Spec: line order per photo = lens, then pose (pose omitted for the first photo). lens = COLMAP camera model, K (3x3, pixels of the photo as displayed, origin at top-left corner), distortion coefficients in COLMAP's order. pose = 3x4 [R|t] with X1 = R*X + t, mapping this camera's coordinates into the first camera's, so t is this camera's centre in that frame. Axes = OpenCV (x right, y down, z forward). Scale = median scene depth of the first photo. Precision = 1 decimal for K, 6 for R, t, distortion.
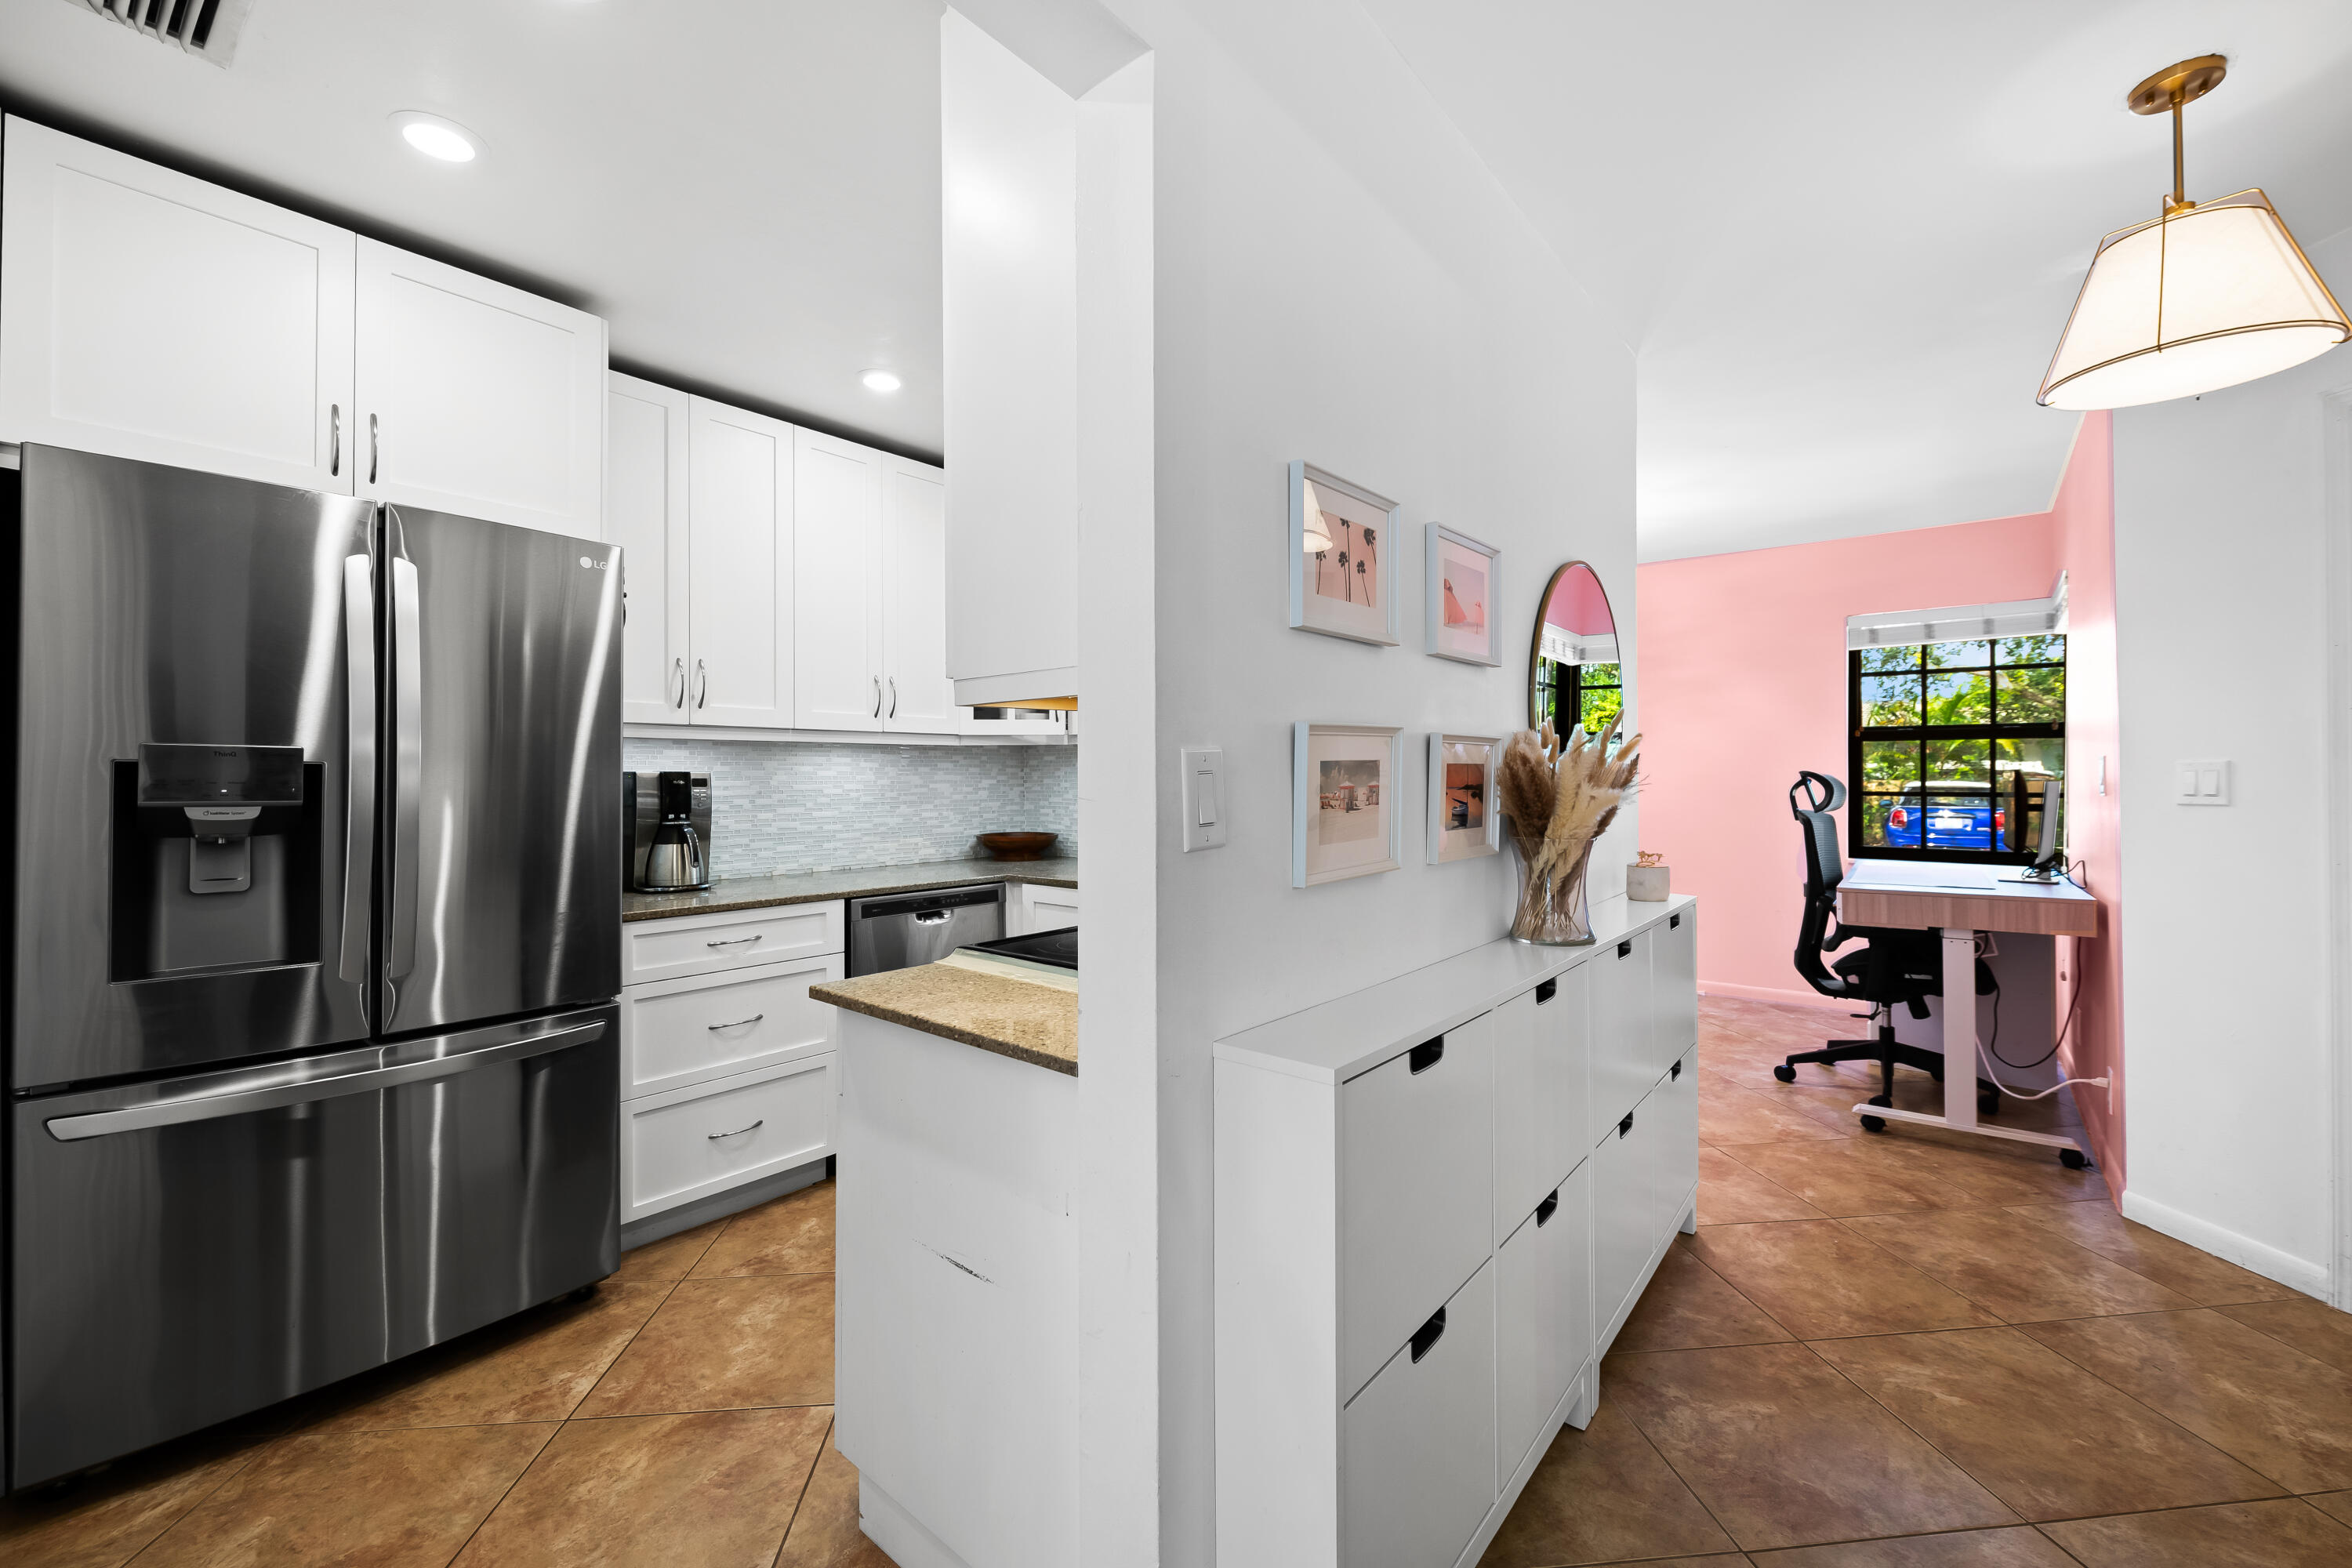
lens RADIAL K [[933.8, 0, 1182.7], [0, 933.8, 770.4], [0, 0, 1]] dist [-0.003432, -0.001389]
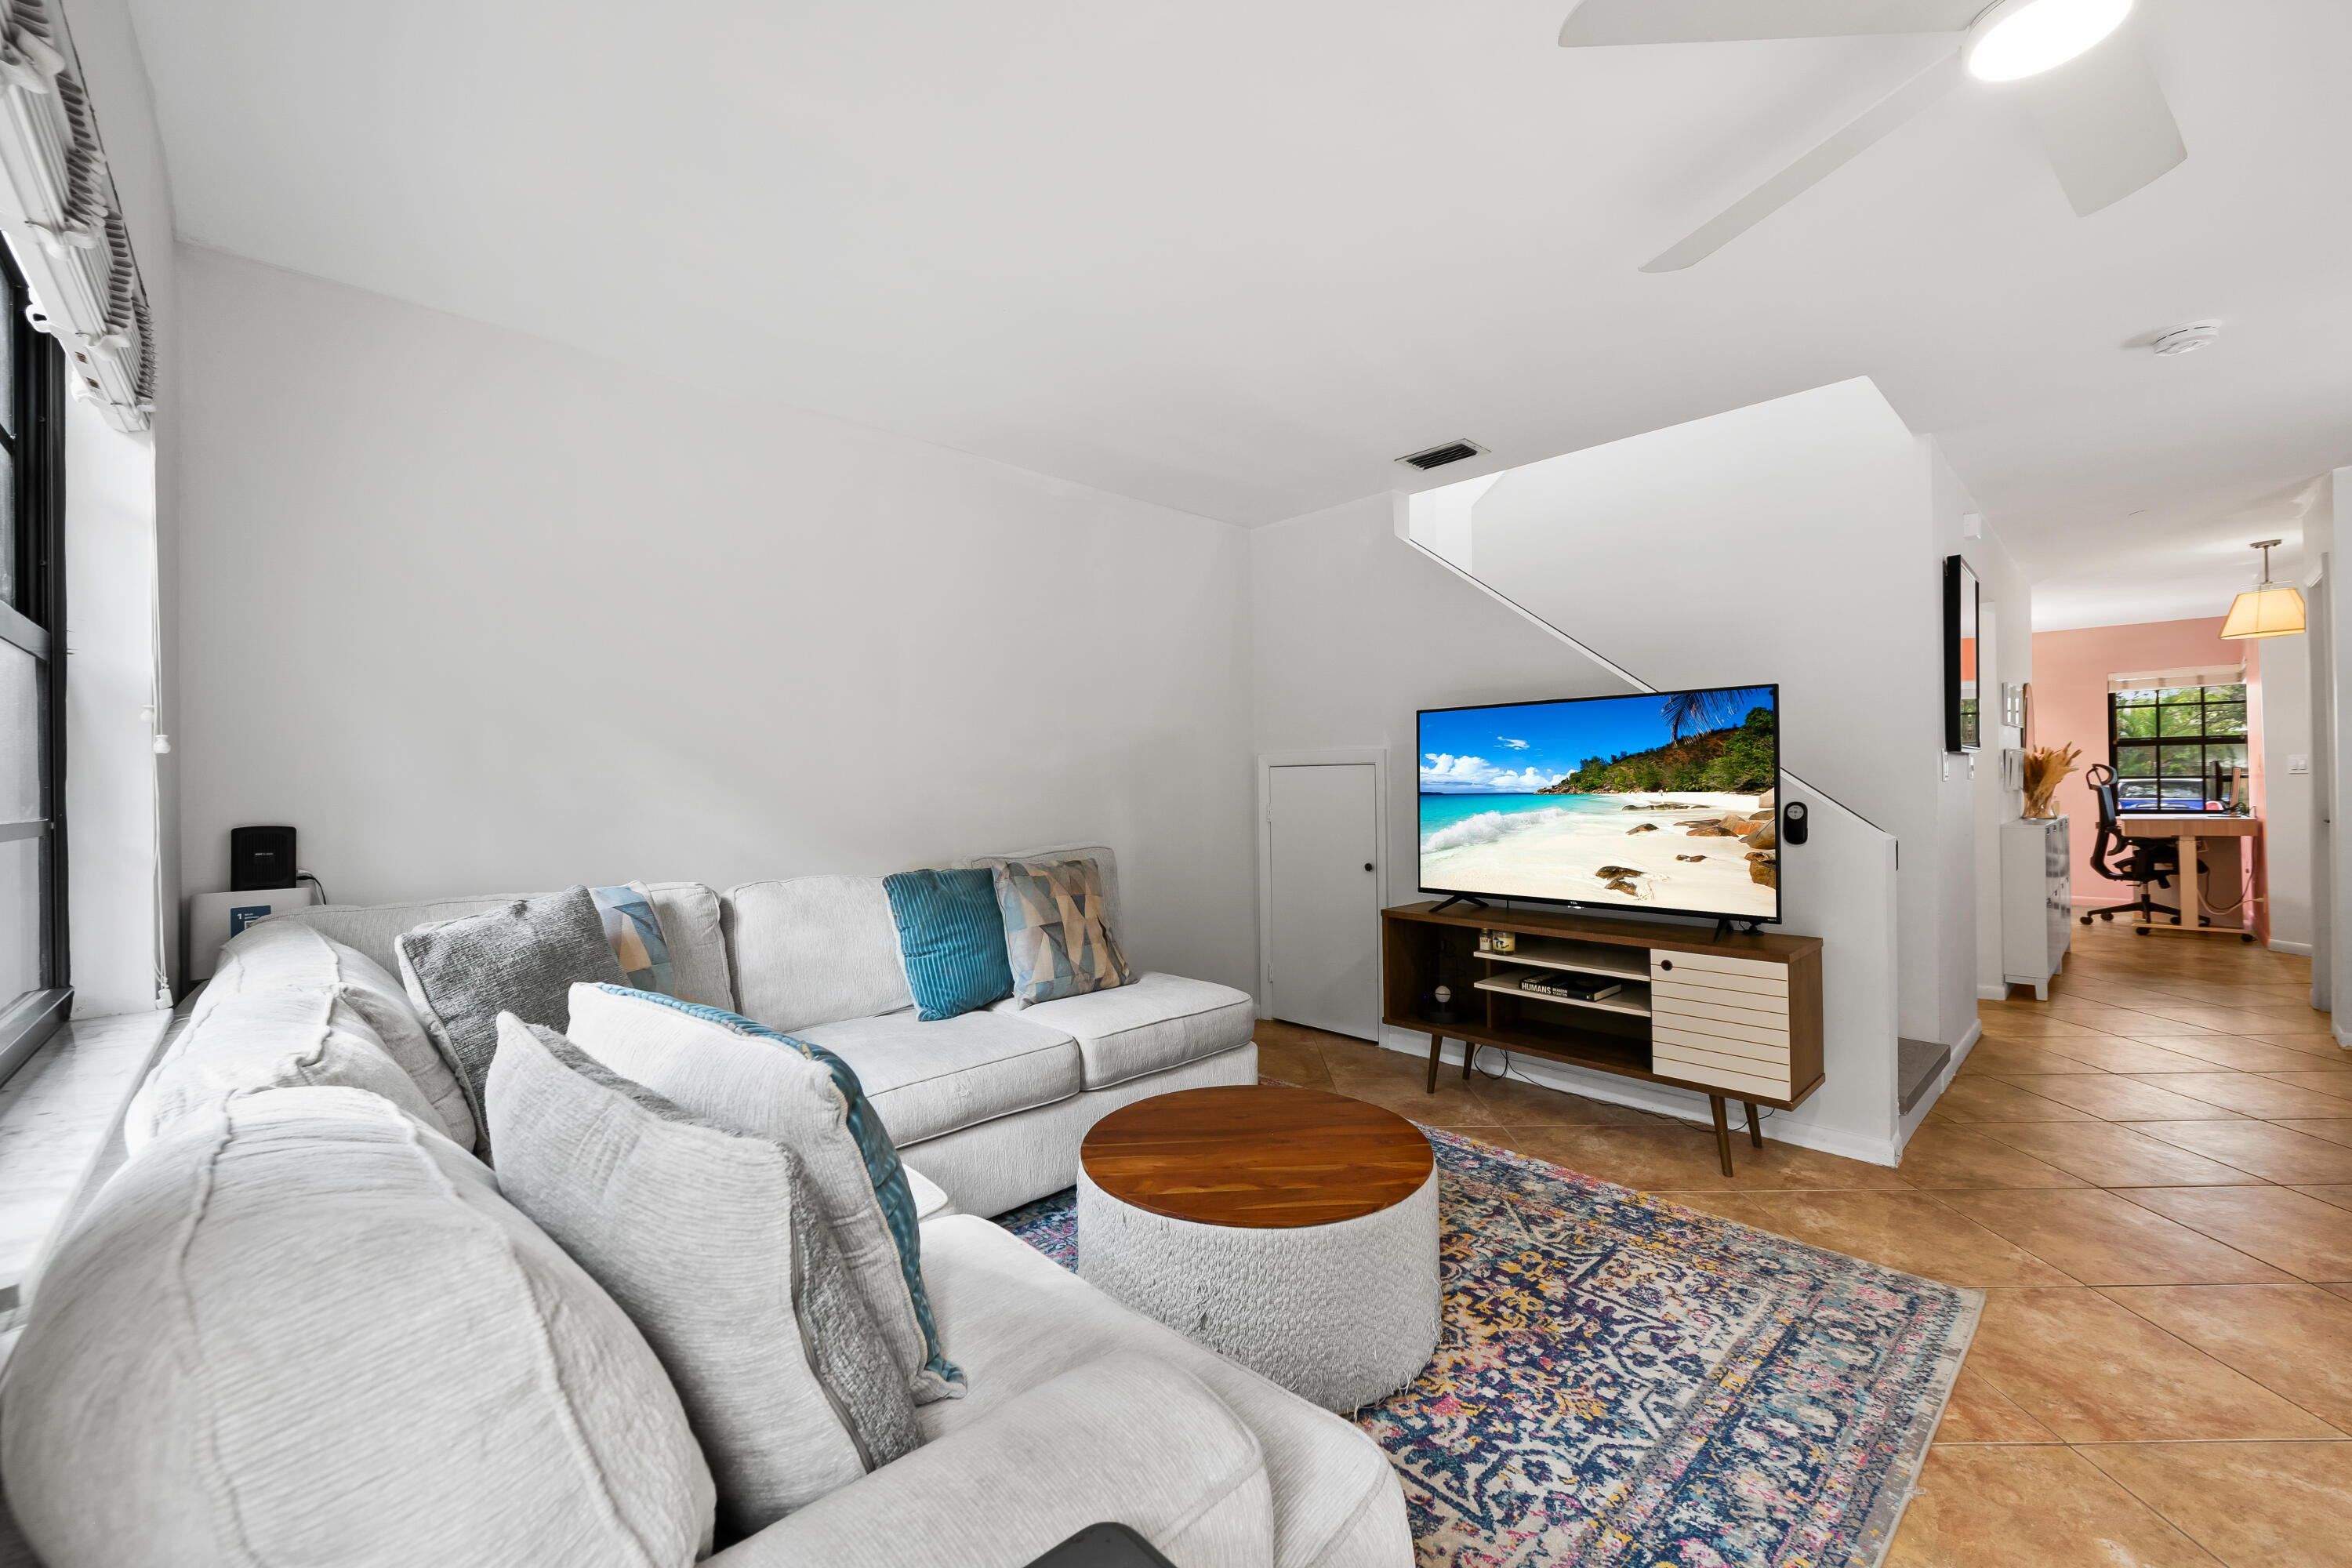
lens RADIAL K [[933.8, 0, 1167.7], [0, 933.8, 783.1], [0, 0, 1]] dist [-0.003432, -0.001389]
pose [[0.992469, -0.011158, -0.121990, -1.264556], [0.011296, 0.999936, 0.000442, 0.023924], [0.121977, -0.001817, 0.992531, -1.438503]]
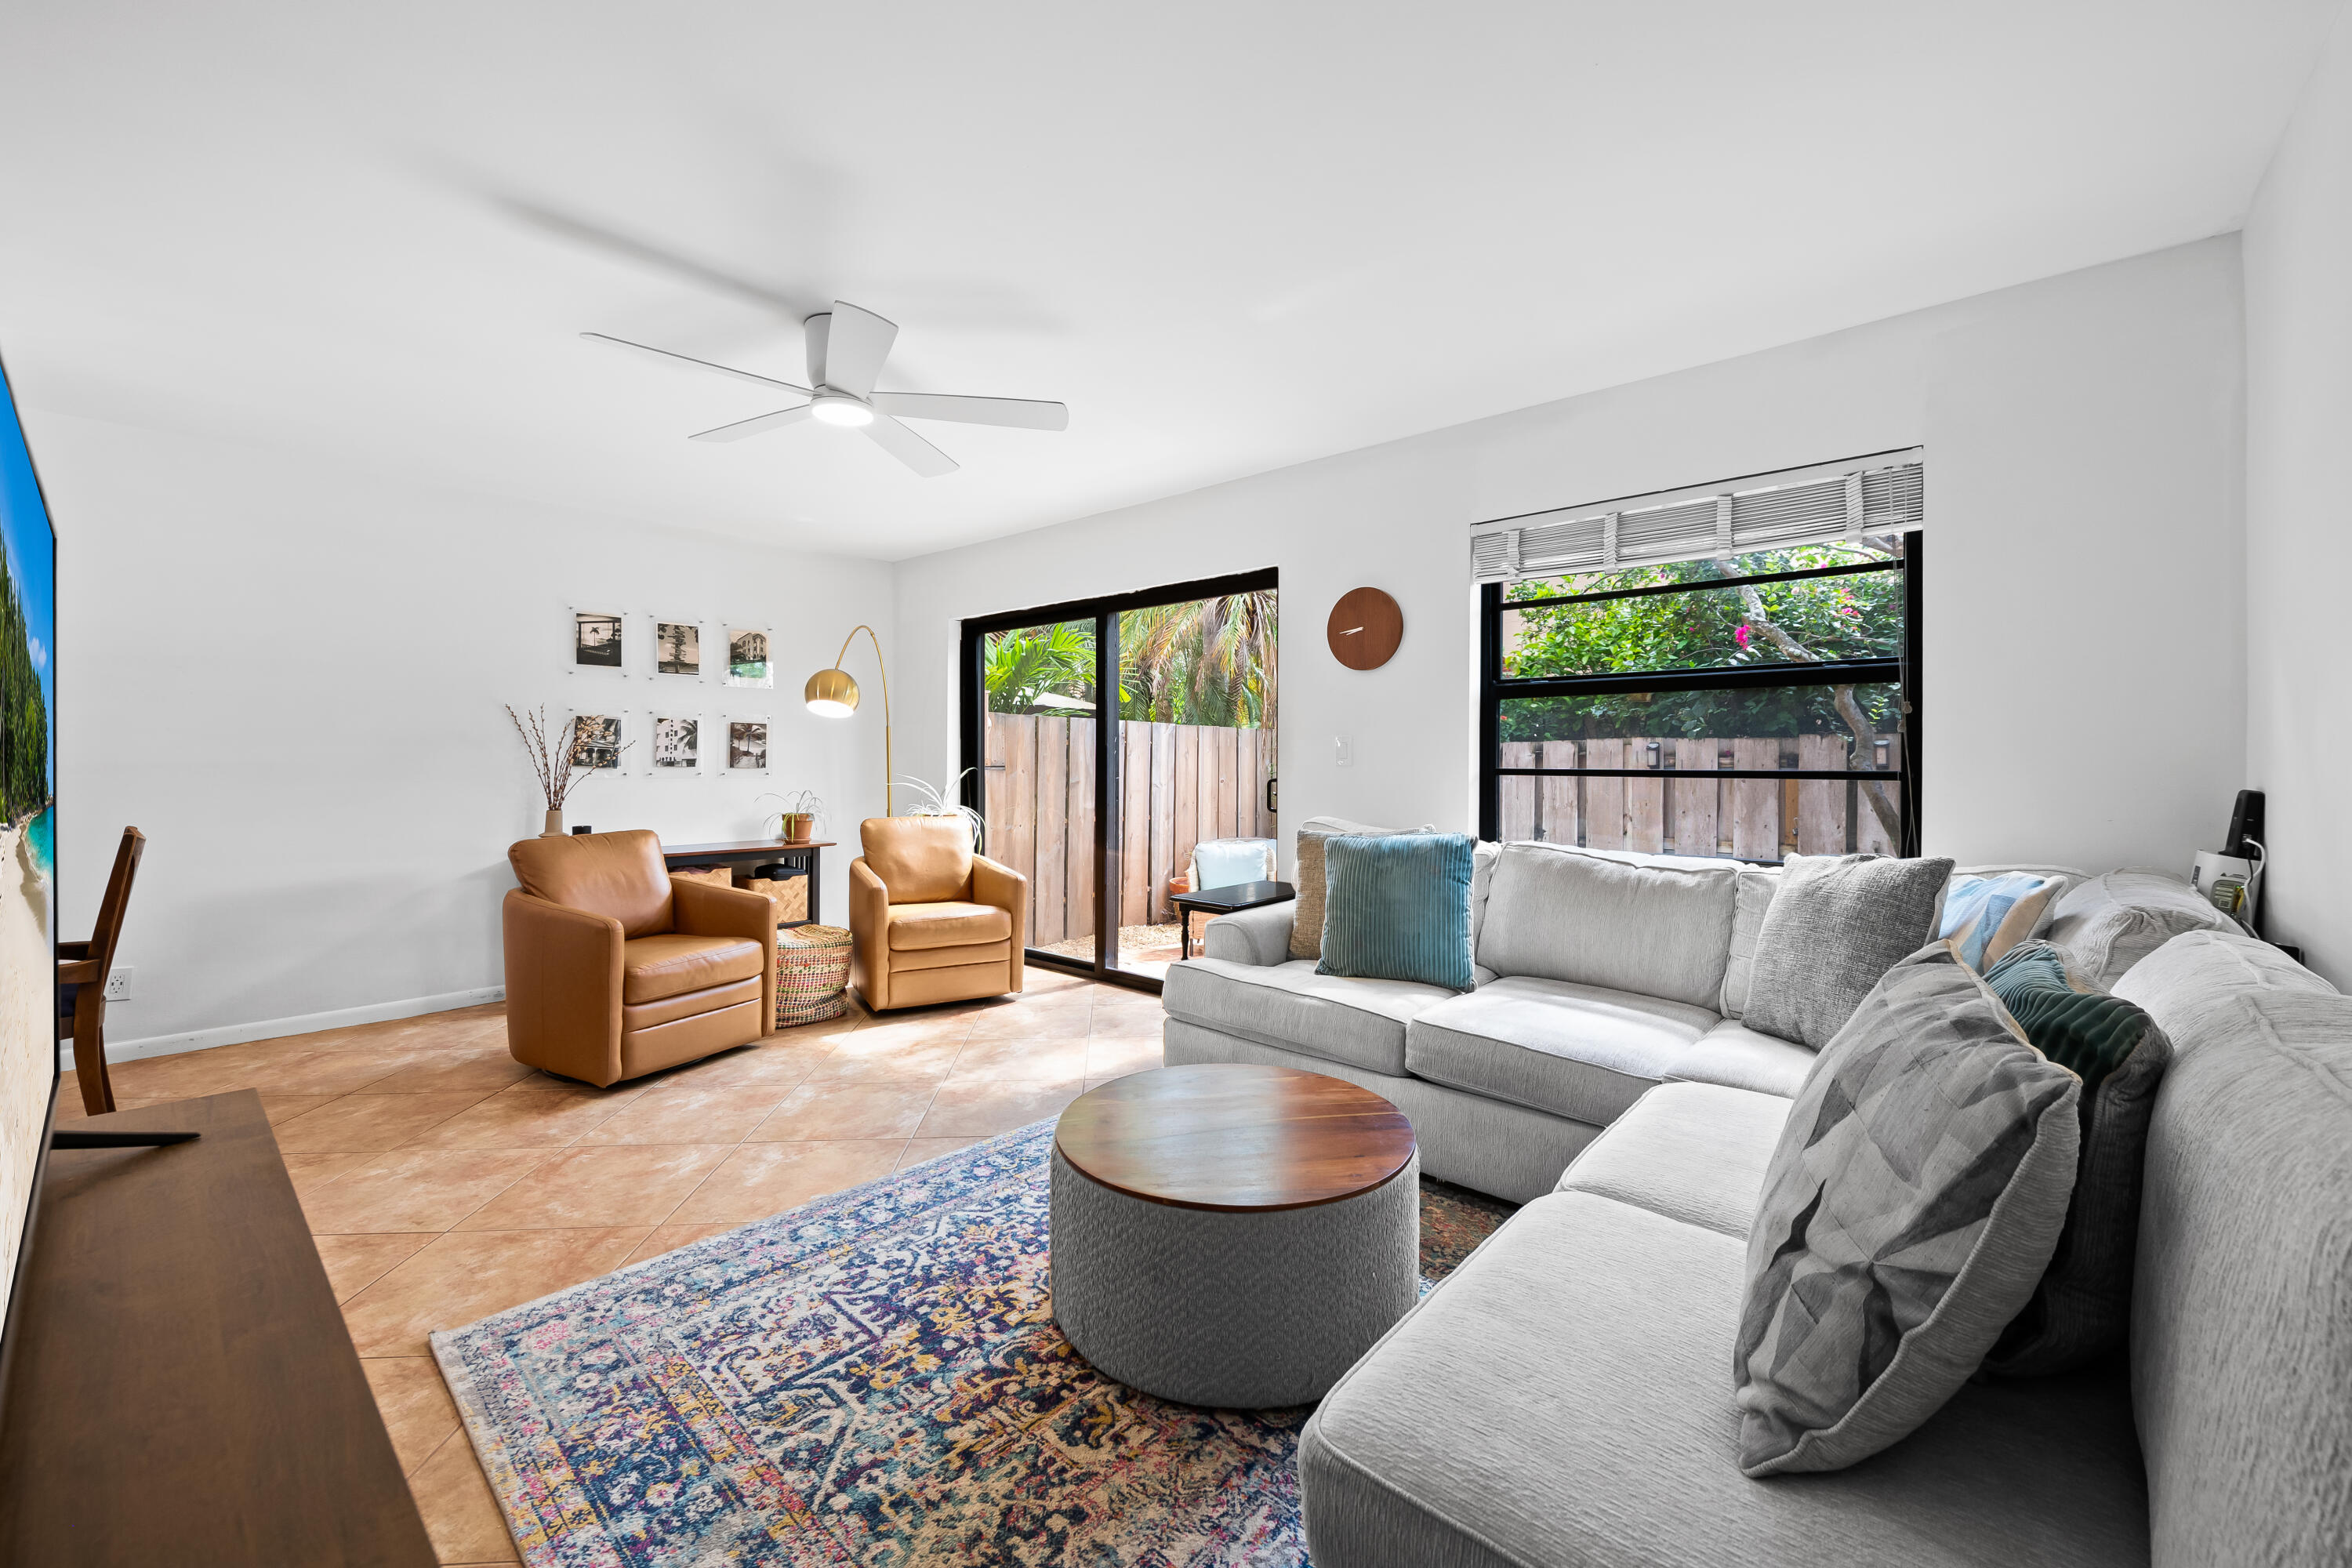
lens RADIAL K [[933.8, 0, 1180.7], [0, 933.8, 769.0], [0, 0, 1]] dist [-0.003432, -0.001389]
pose [[-0.999836, -0.002510, 0.017920, -1.260752], [-0.002394, 0.999976, 0.006496, 0.029568], [-0.017936, 0.006452, -0.999818, -0.040189]]
